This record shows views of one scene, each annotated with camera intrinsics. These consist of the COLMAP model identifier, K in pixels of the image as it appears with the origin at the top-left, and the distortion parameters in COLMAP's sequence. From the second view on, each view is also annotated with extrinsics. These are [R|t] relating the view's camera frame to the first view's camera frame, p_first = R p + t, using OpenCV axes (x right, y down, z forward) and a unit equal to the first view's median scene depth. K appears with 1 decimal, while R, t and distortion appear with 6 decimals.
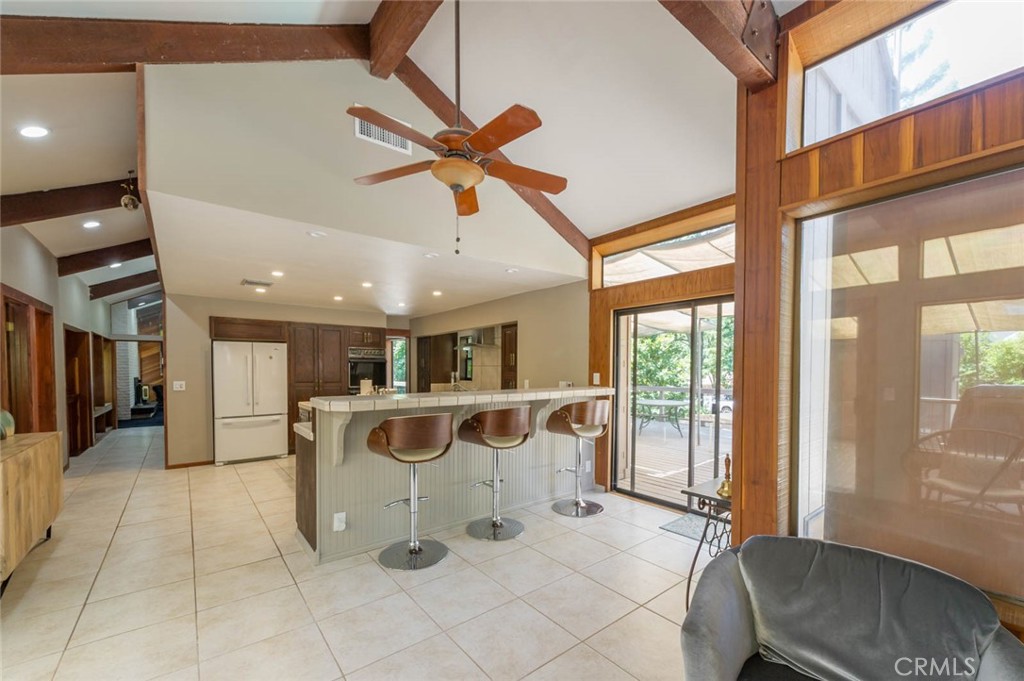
lens RADIAL K [[408.4, 0, 509.2], [0, 408.4, 377.7], [0, 0, 1]] dist [-0.000042, -0.000033]
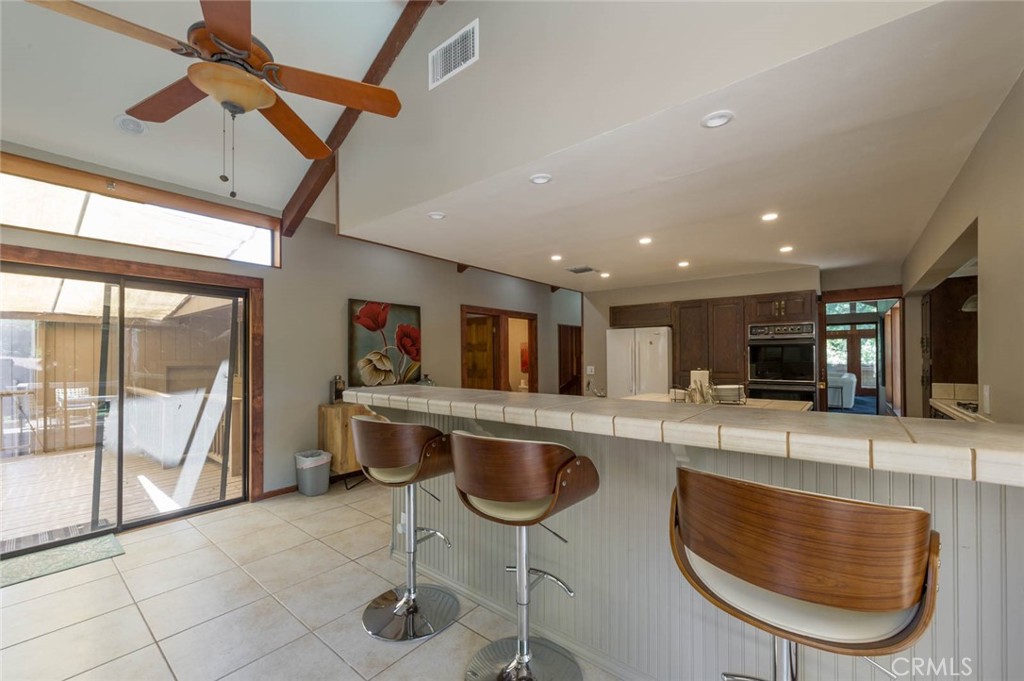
lens RADIAL K [[404.6, 0, 511.4], [0, 404.6, 357.3], [0, 0, 1]] dist [0.002887, 0.000205]
pose [[0.227539, 0.004738, -0.973757, 0.206547], [-0.015087, 0.999885, 0.001339, -0.010923], [0.973652, 0.014387, 0.227585, 0.400652]]
